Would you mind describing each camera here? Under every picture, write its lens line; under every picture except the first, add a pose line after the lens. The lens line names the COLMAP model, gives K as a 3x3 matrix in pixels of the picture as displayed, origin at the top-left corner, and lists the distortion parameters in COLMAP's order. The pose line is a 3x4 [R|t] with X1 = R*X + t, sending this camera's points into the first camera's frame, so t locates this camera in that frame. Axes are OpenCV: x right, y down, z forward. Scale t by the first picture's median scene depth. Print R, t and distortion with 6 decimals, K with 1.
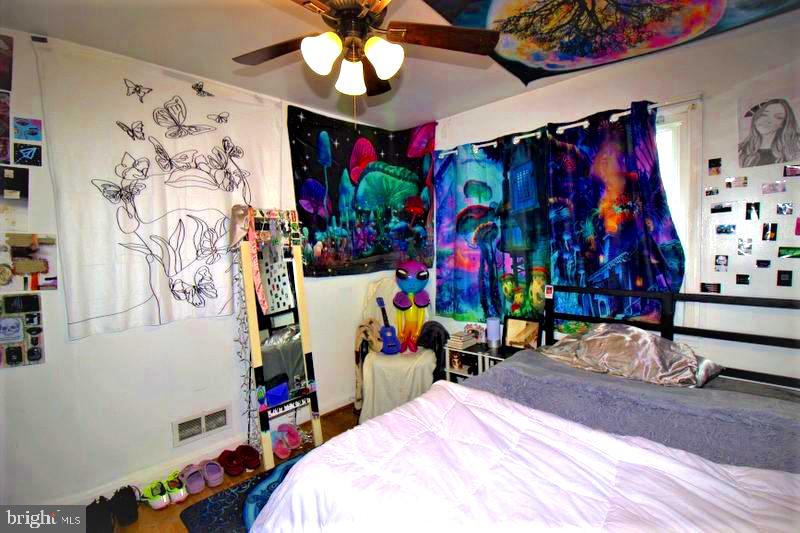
lens RADIAL K [[368.4, 0, 398.4], [0, 368.4, 264.7], [0, 0, 1]] dist [-0.011700, -0.007797]
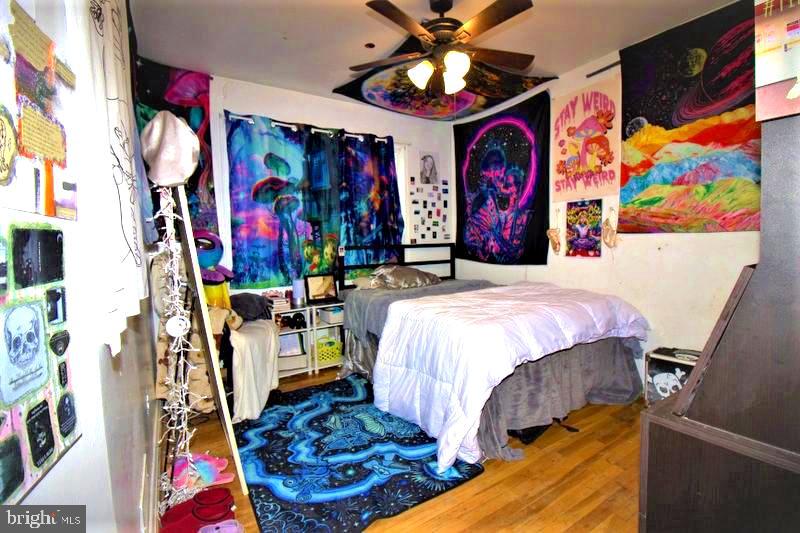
lens RADIAL K [[368.4, 0, 419.0], [0, 368.4, 267.5], [0, 0, 1]] dist [-0.011700, -0.007797]
pose [[0.200208, -0.061476, 0.977823, -0.959262], [0.065537, 0.996634, 0.049240, 0.093407], [-0.977559, 0.054226, 0.203563, 0.475759]]
